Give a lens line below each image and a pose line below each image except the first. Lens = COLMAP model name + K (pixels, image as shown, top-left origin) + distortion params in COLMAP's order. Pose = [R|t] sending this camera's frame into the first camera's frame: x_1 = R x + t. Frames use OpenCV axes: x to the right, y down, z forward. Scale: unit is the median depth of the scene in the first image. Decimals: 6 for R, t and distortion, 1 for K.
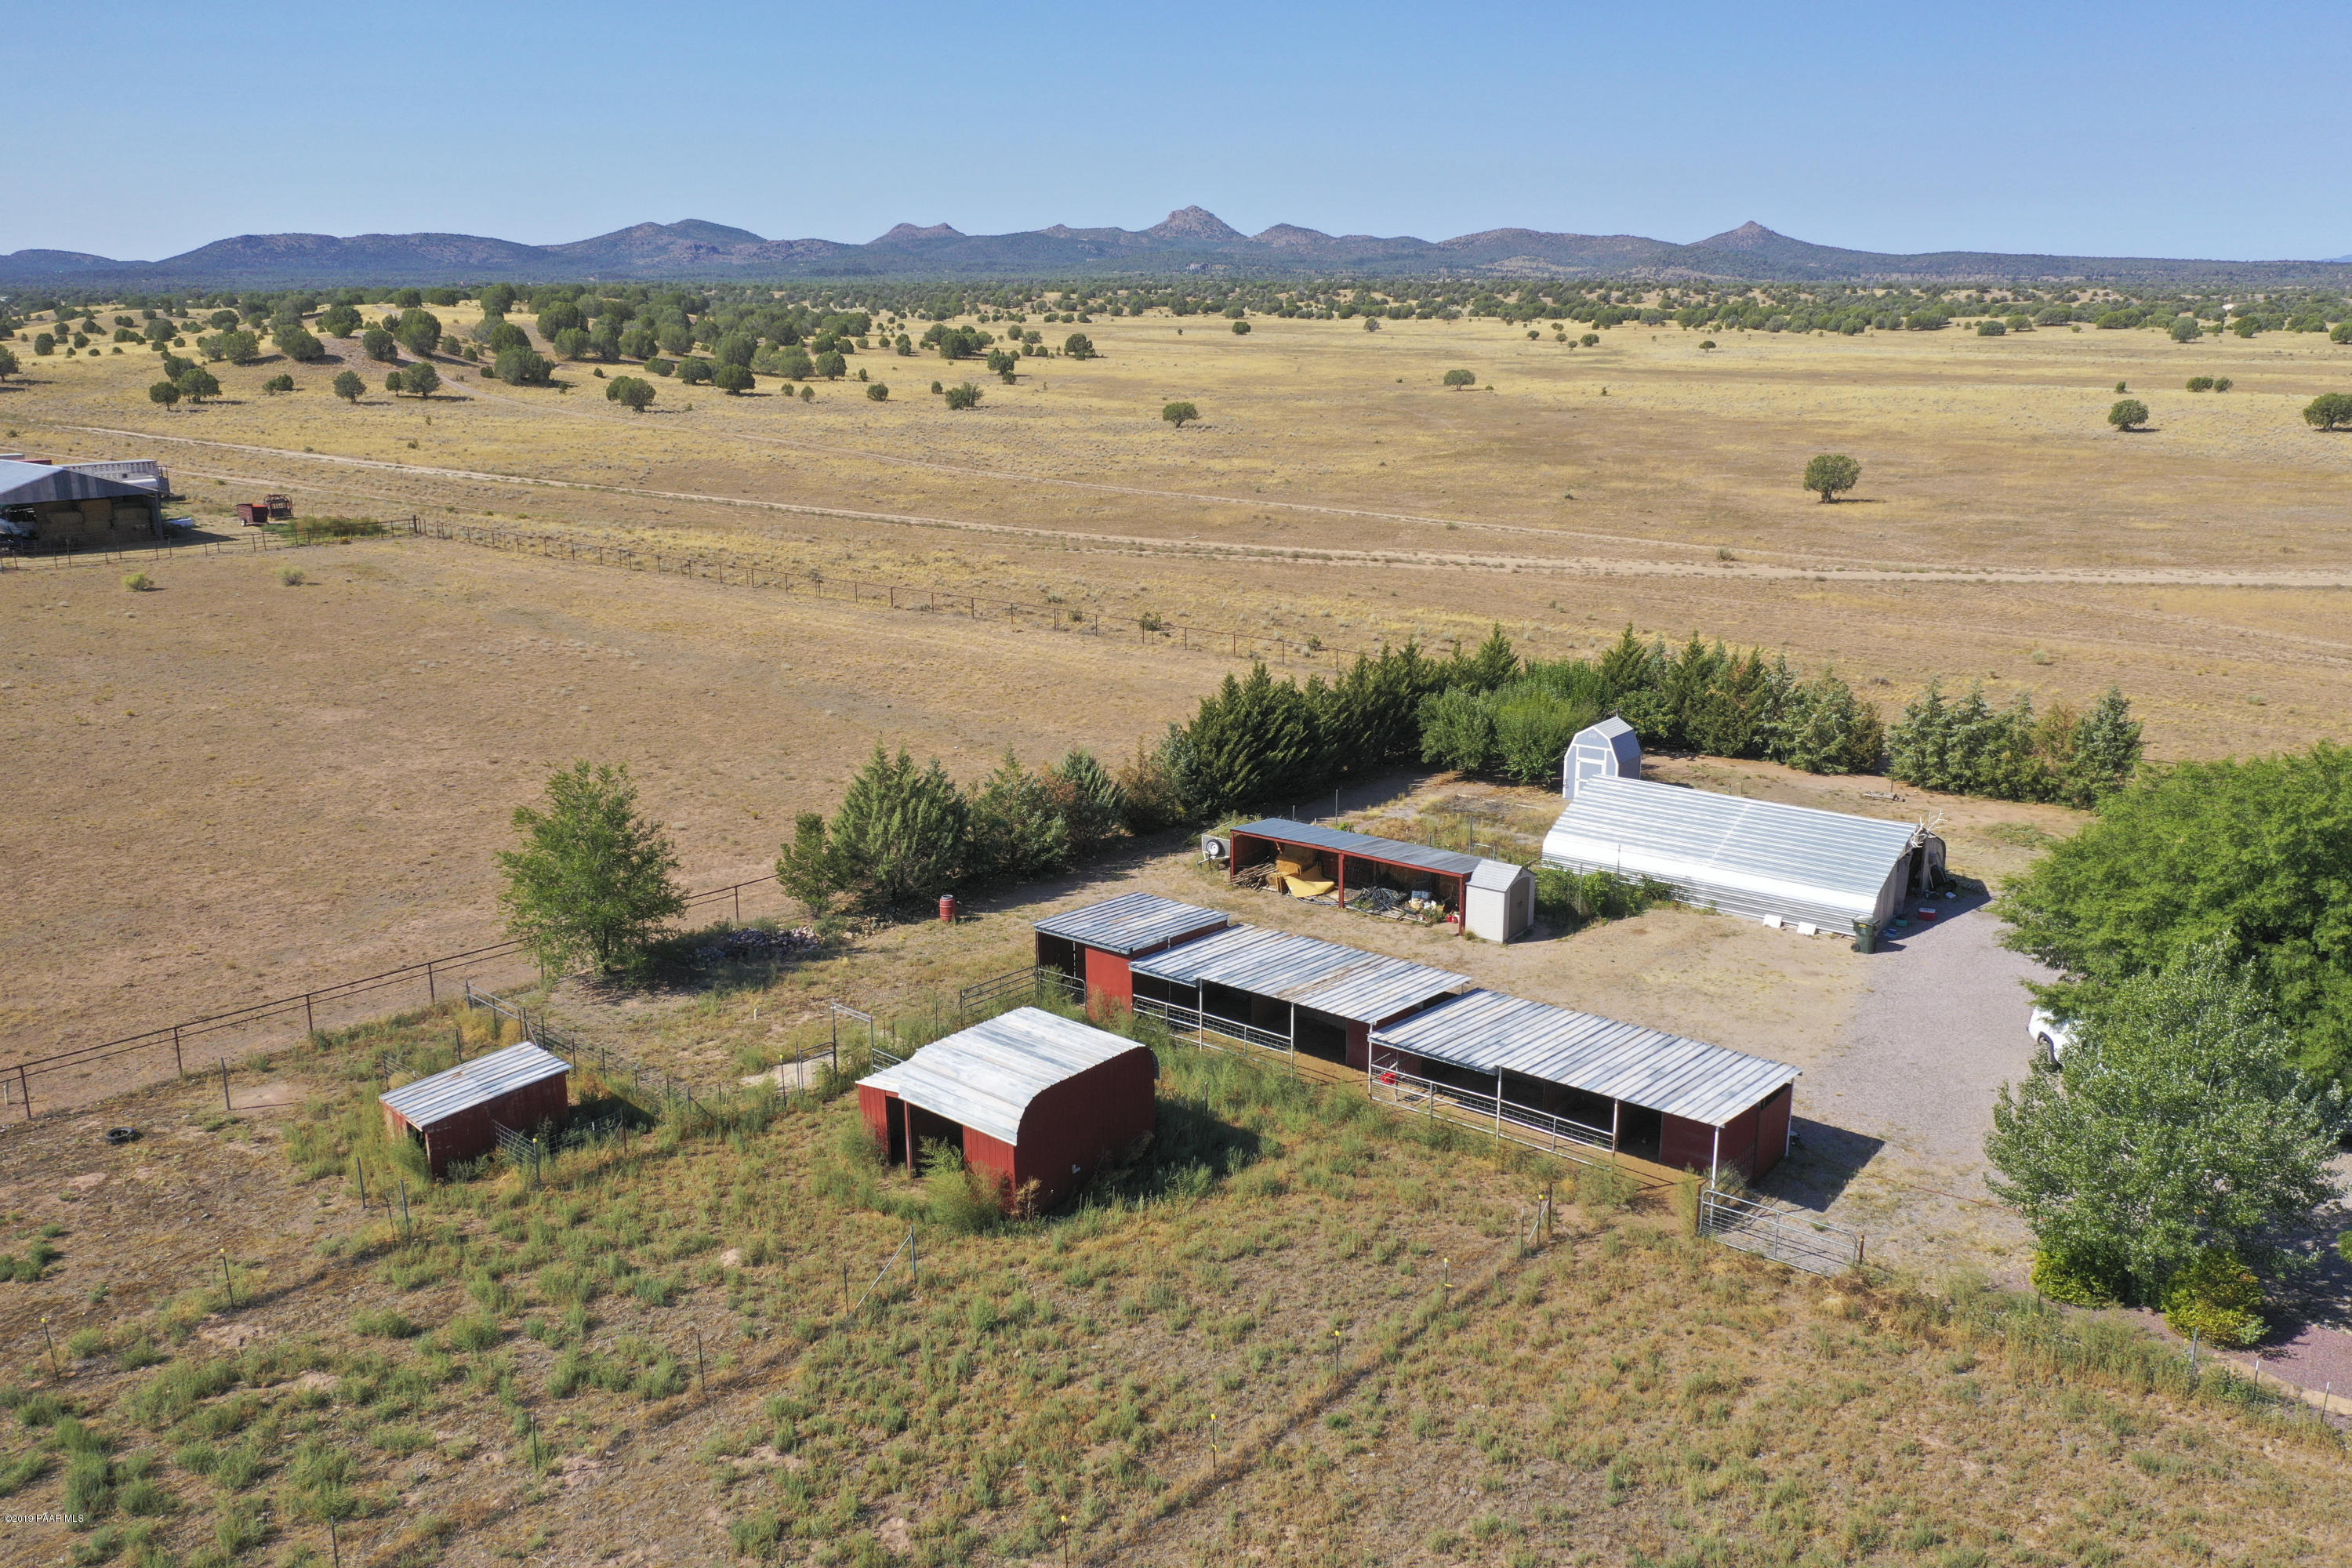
lens RADIAL K [[1855.7, 0, 1172.8], [0, 1855.7, 788.2], [0, 0, 1]] dist [0.002502, 0.007808]
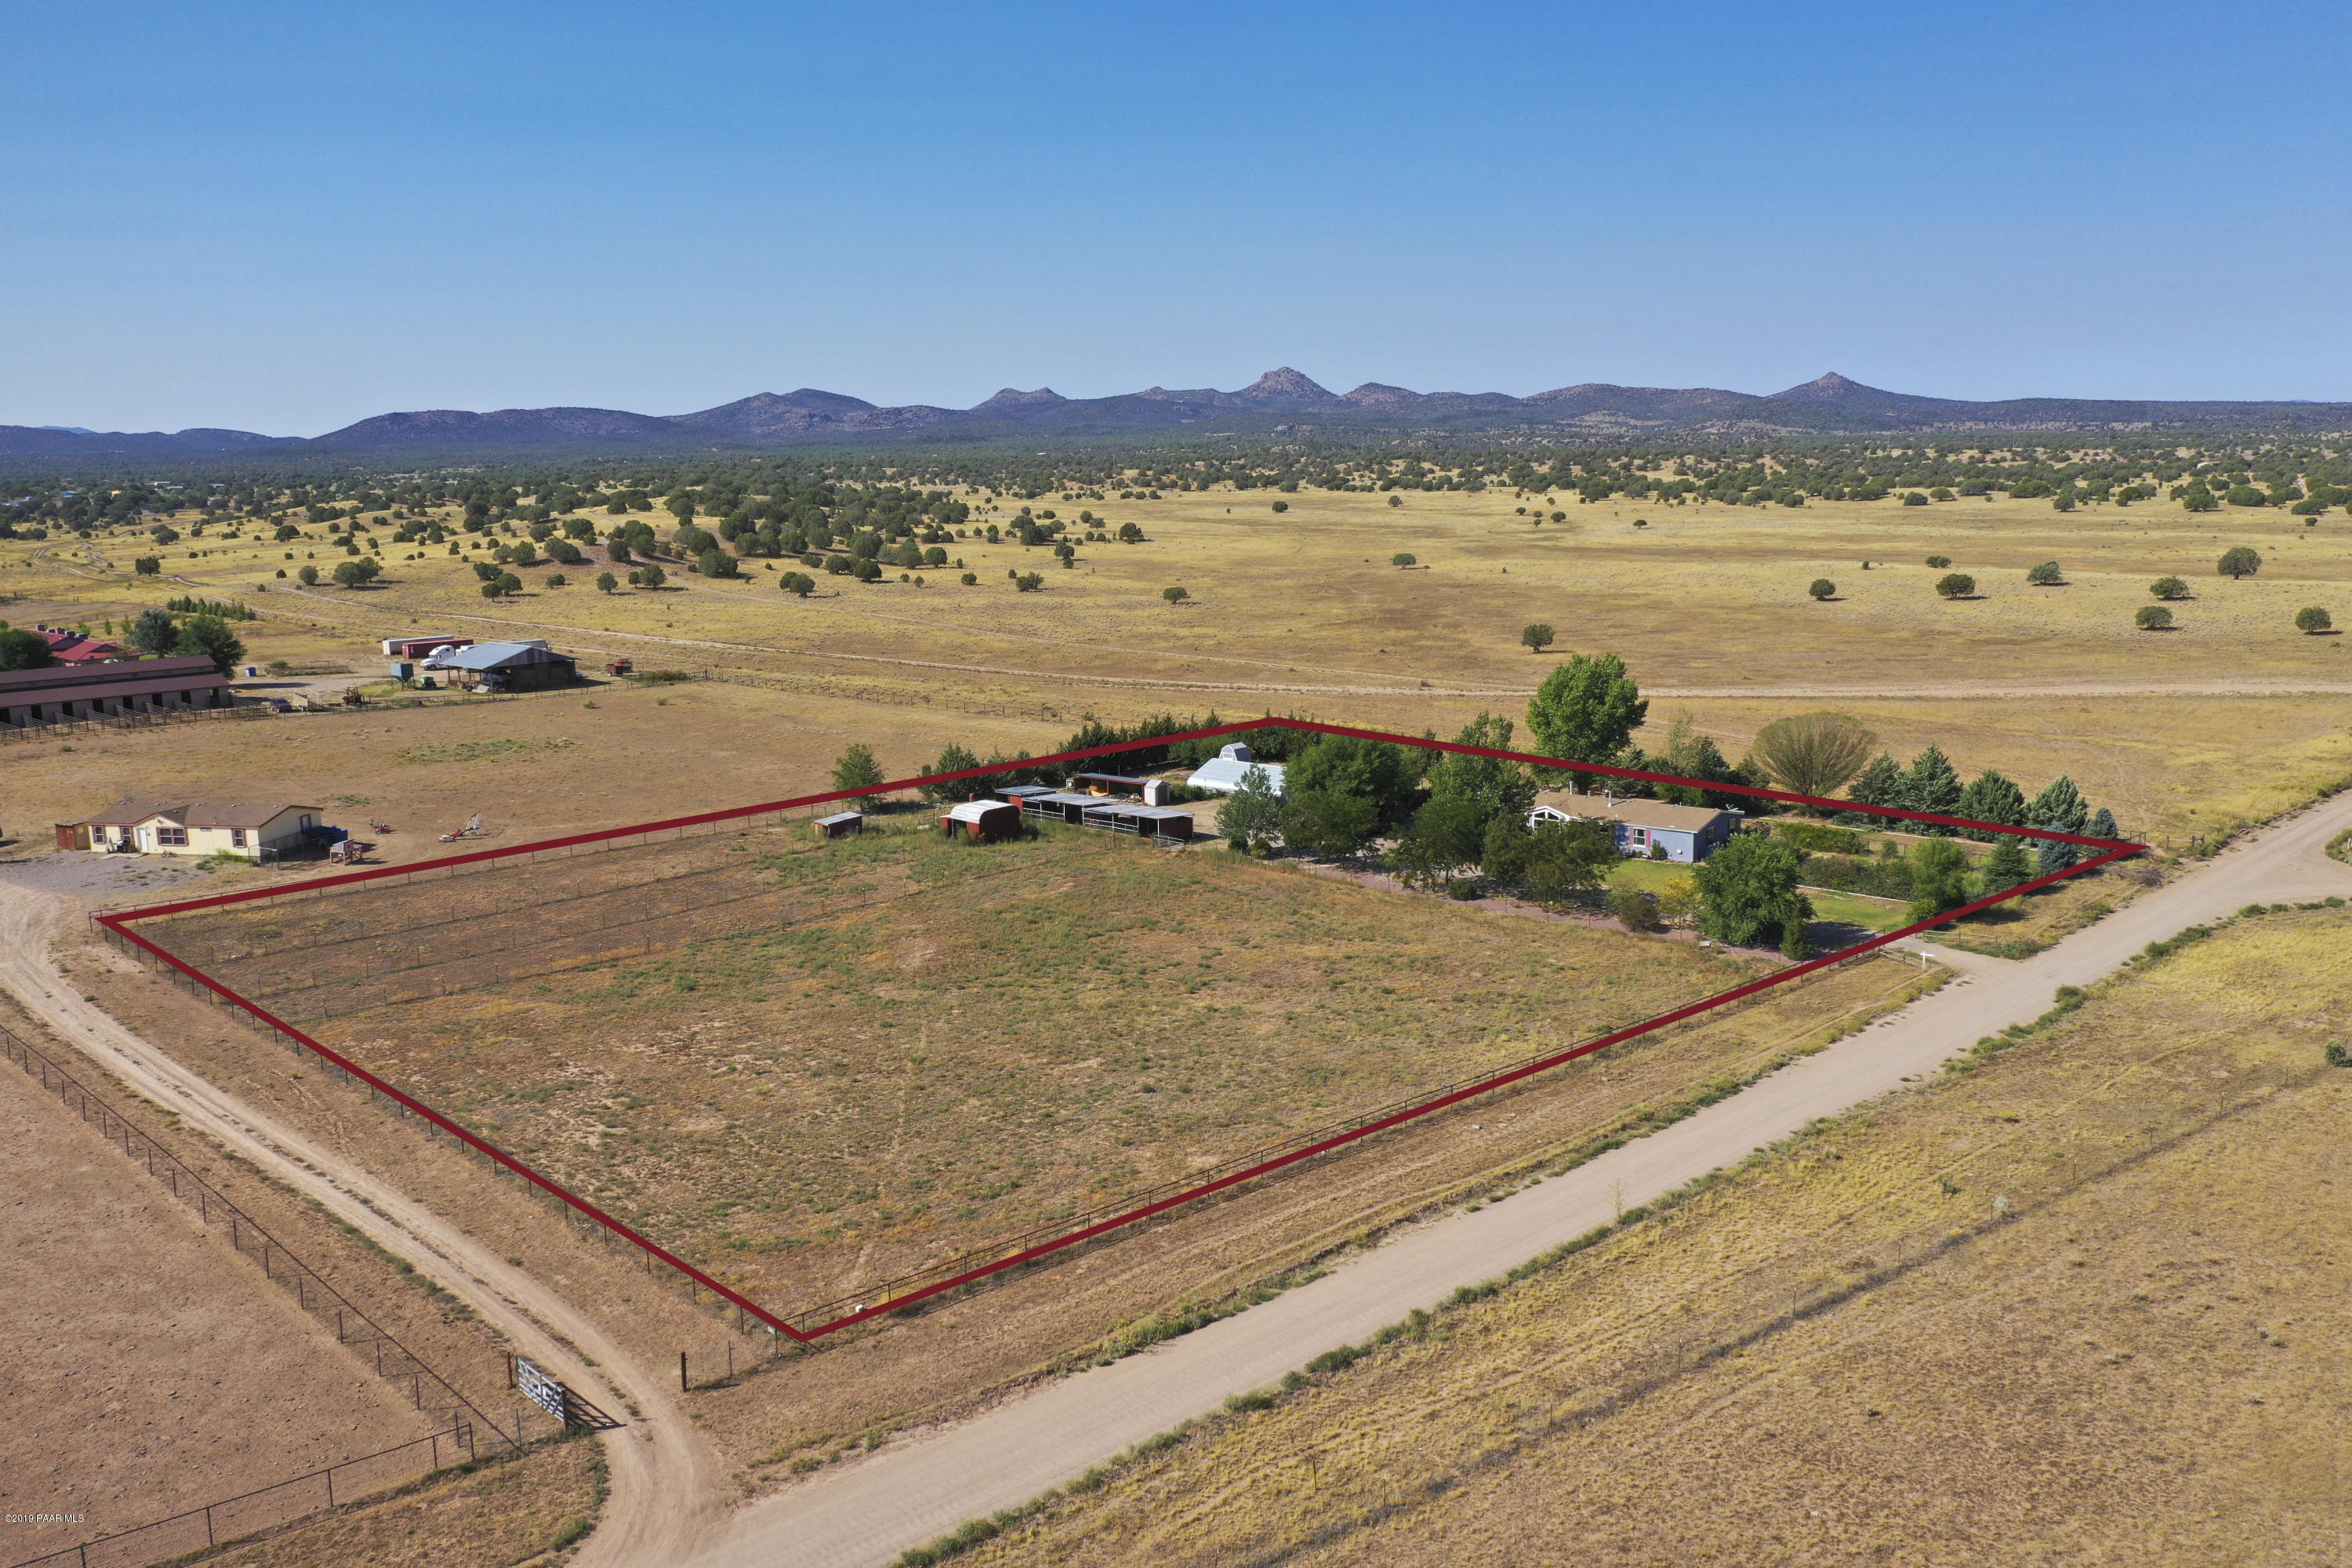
lens RADIAL K [[1855.7, 0, 1172.8], [0, 1855.7, 788.2], [0, 0, 1]] dist [0.002502, 0.007808]
pose [[0.998516, -0.007036, -0.053999, 0.121889], [0.002740, 0.996852, -0.079231, 0.096914], [0.054386, 0.078966, 0.995393, -0.656742]]
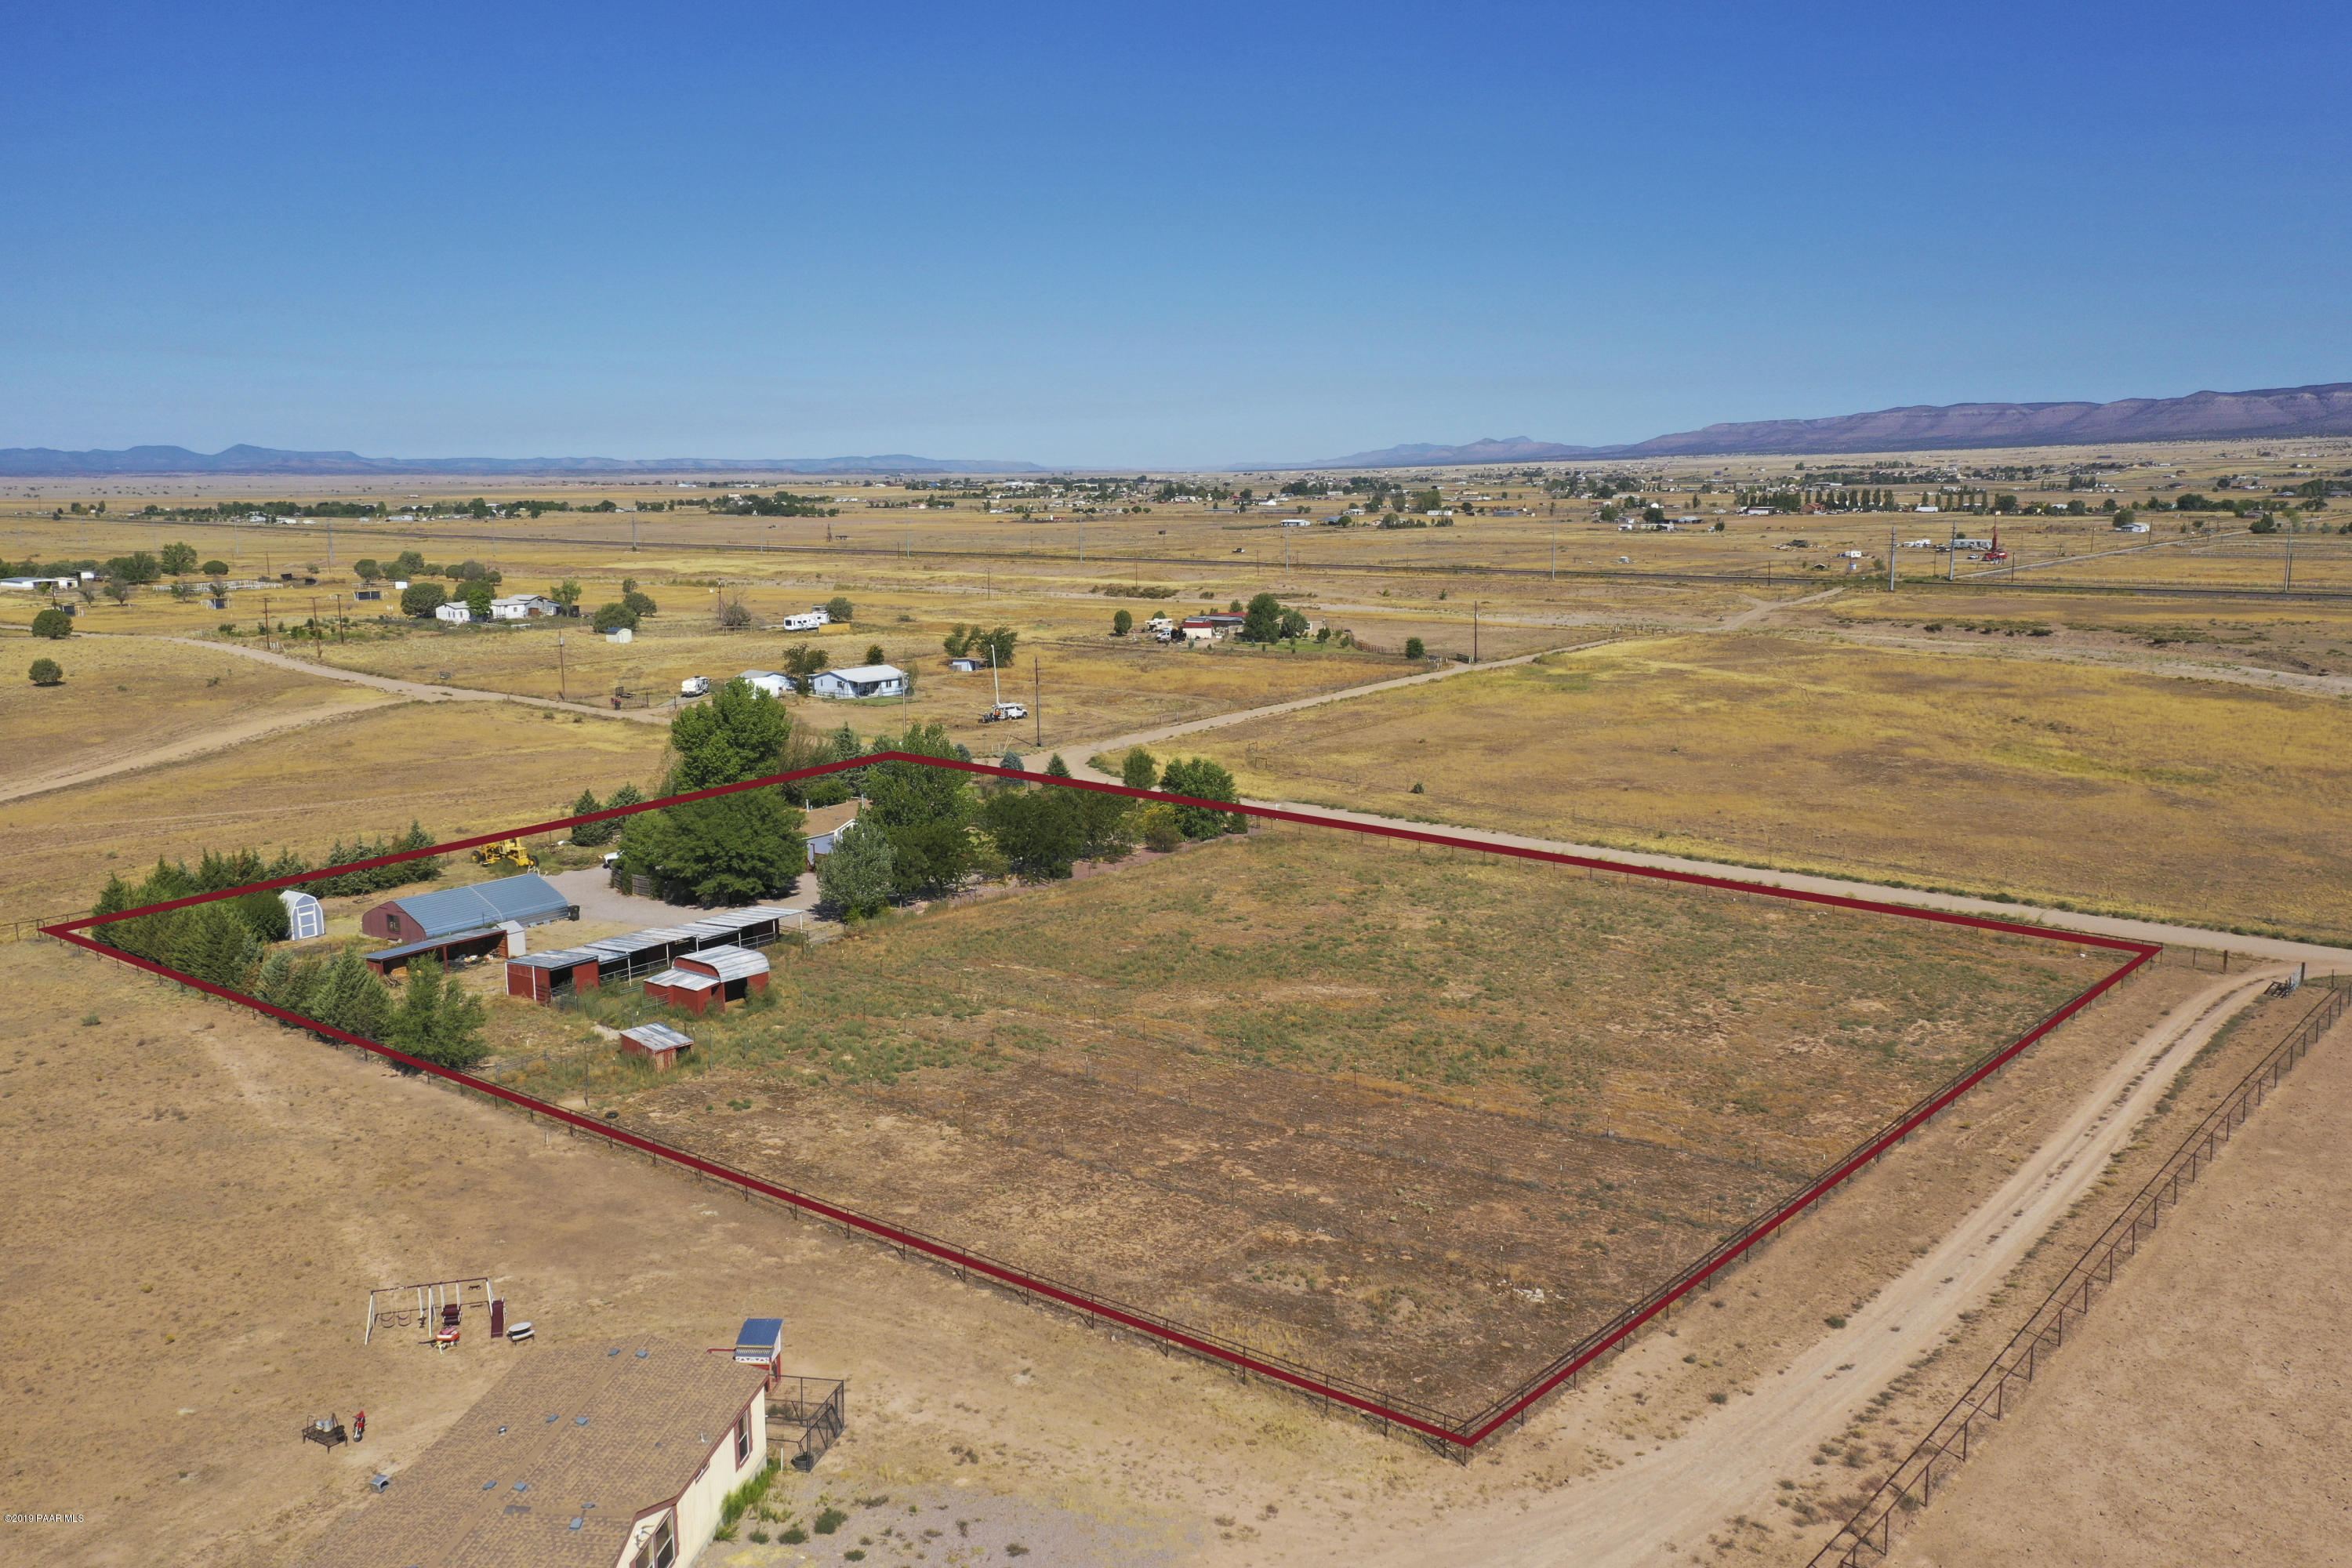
lens RADIAL K [[1846.6, 0, 1170.0], [0, 1846.6, 784.2], [0, 0, 1]] dist [0.007237, 0.004619]
pose [[-0.030300, -0.154423, 0.987540, -0.638751], [0.262114, 0.952191, 0.156938, -0.081274], [-0.964561, 0.263603, 0.011625, 0.067514]]
